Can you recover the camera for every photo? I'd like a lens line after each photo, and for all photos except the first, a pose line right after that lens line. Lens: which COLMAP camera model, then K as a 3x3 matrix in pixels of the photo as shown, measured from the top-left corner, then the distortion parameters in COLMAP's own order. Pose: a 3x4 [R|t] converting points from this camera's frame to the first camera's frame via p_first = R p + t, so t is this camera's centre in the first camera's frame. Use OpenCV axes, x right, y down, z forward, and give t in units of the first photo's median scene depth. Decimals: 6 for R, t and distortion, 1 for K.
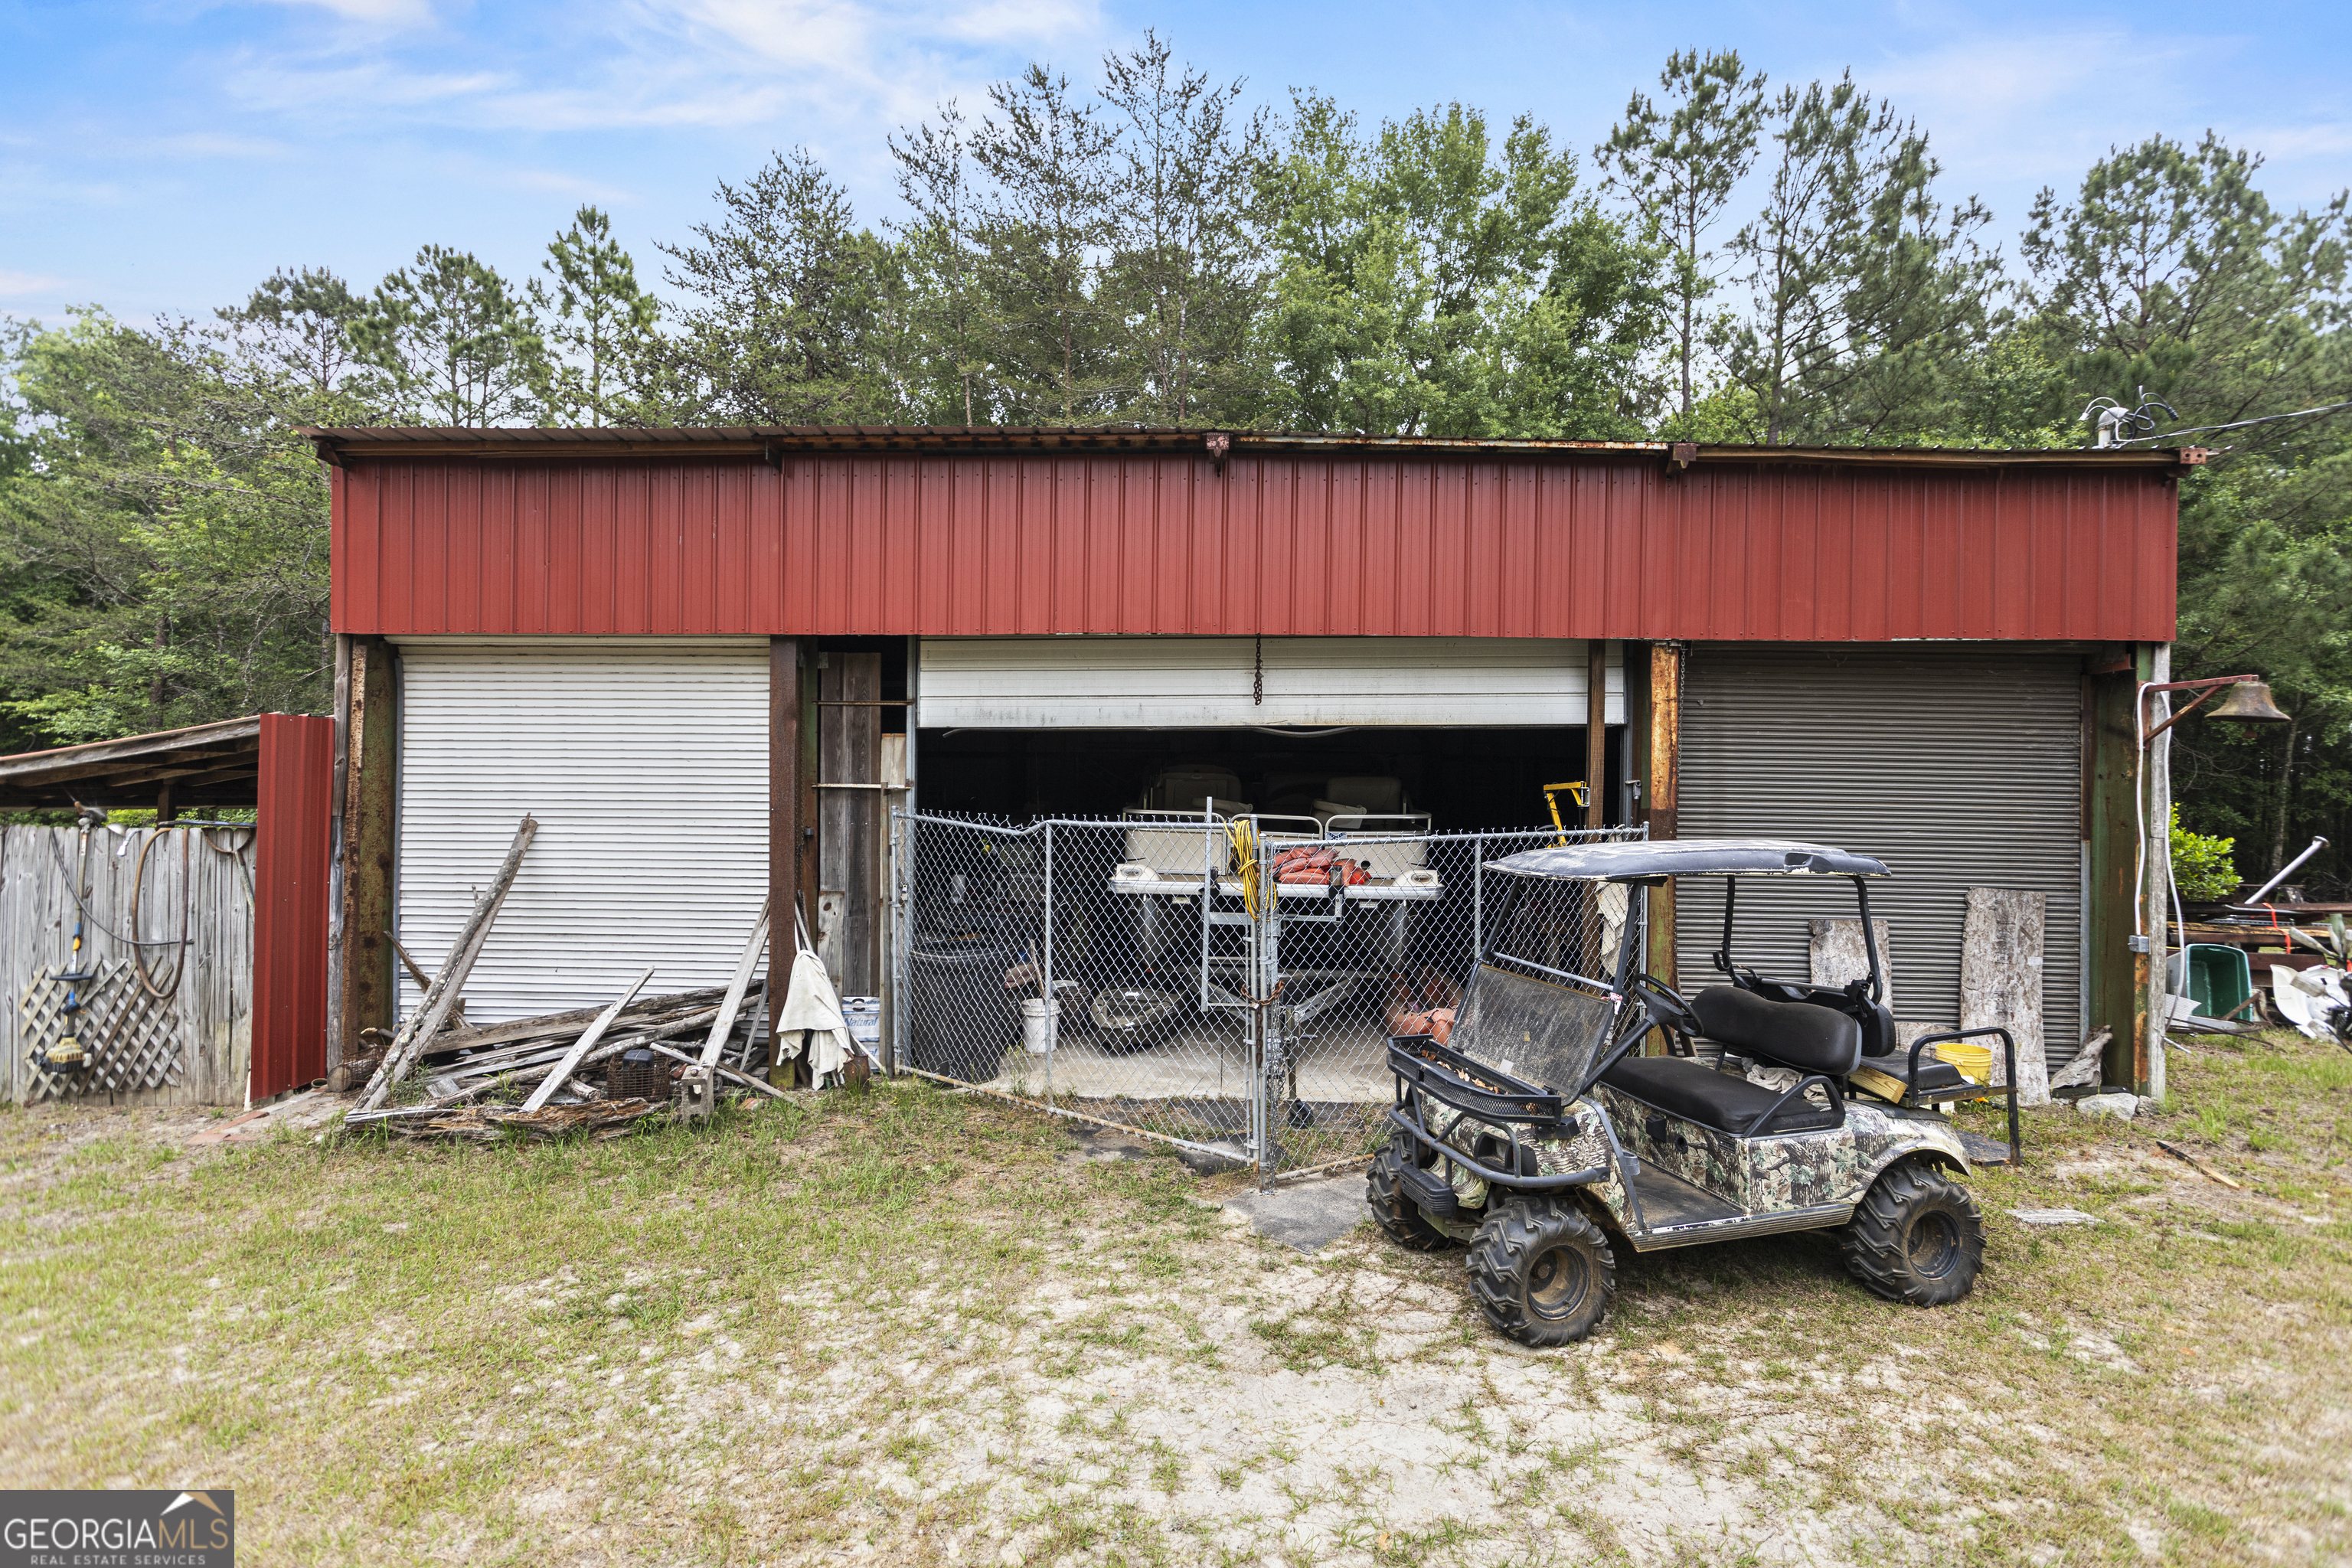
lens RADIAL K [[1158.1, 0, 1174.6], [0, 1158.1, 783.2], [0, 0, 1]] dist [0.002354, 0.001621]
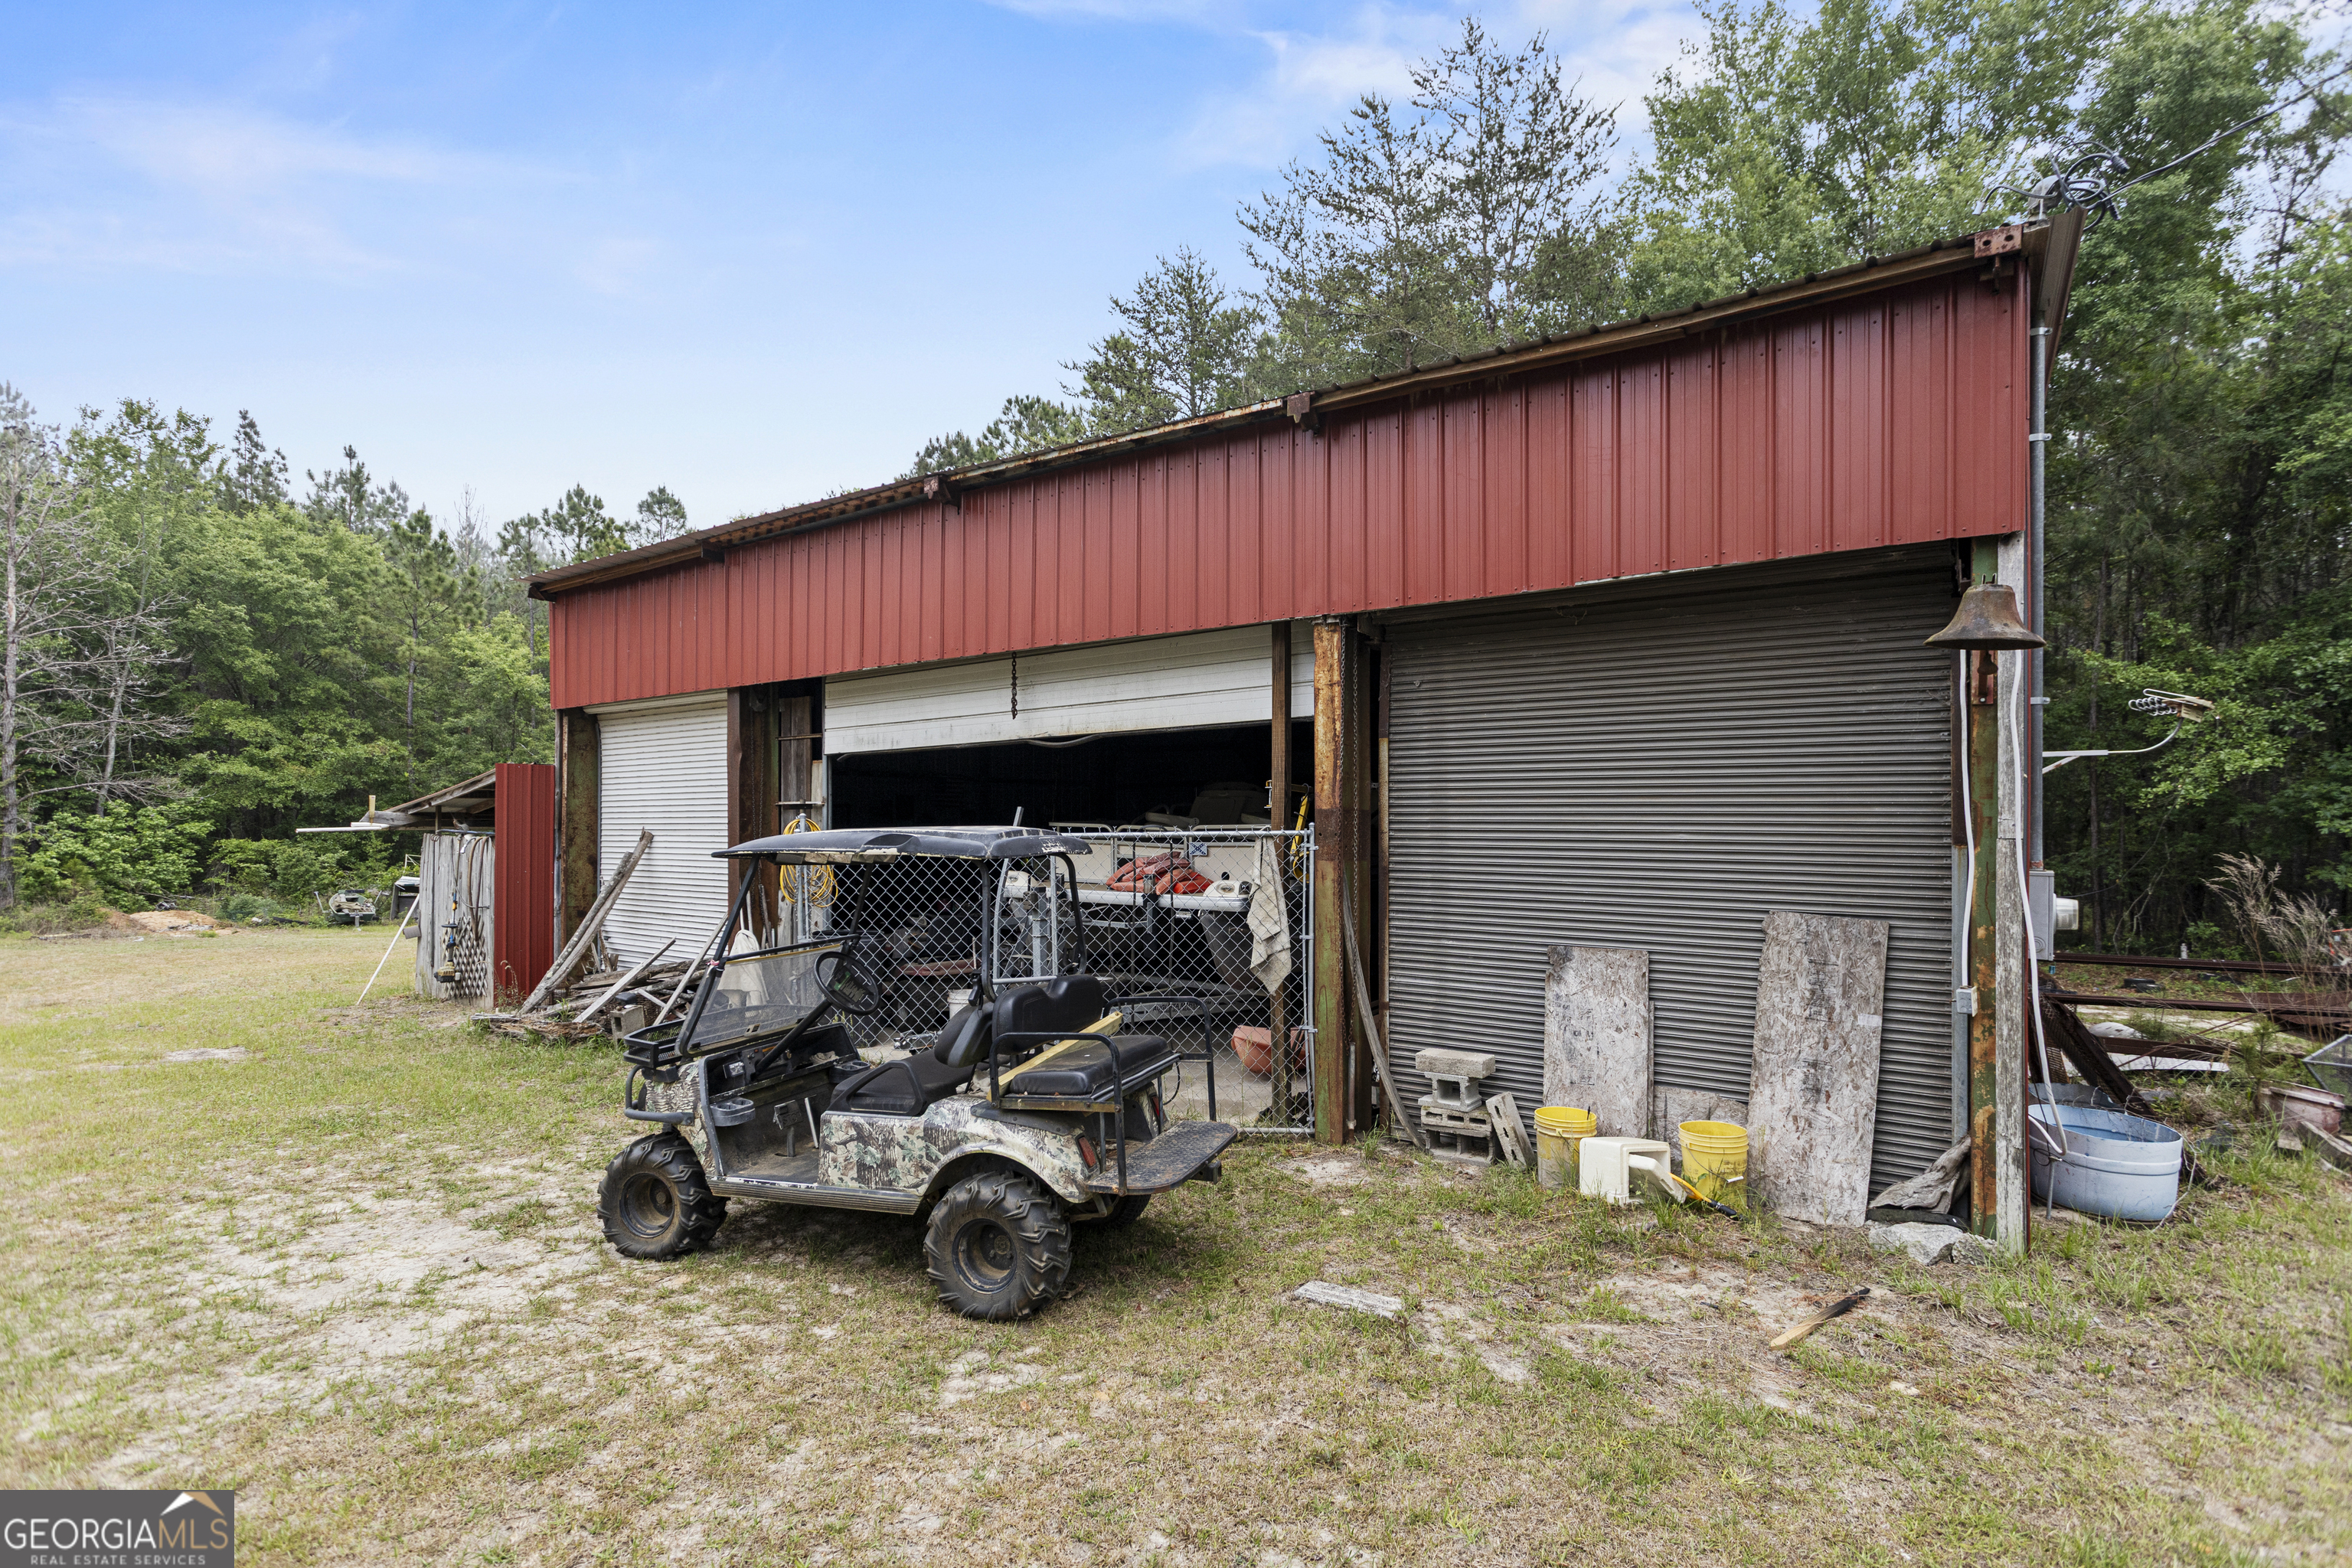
lens RADIAL K [[1158.1, 0, 1145.9], [0, 1158.1, 819.1], [0, 0, 1]] dist [0.002354, 0.001621]
pose [[0.822248, -0.012836, -0.568985, 0.809213], [0.009324, 0.999915, -0.009083, 0.037268], [0.569053, 0.002163, 0.822298, 0.196343]]
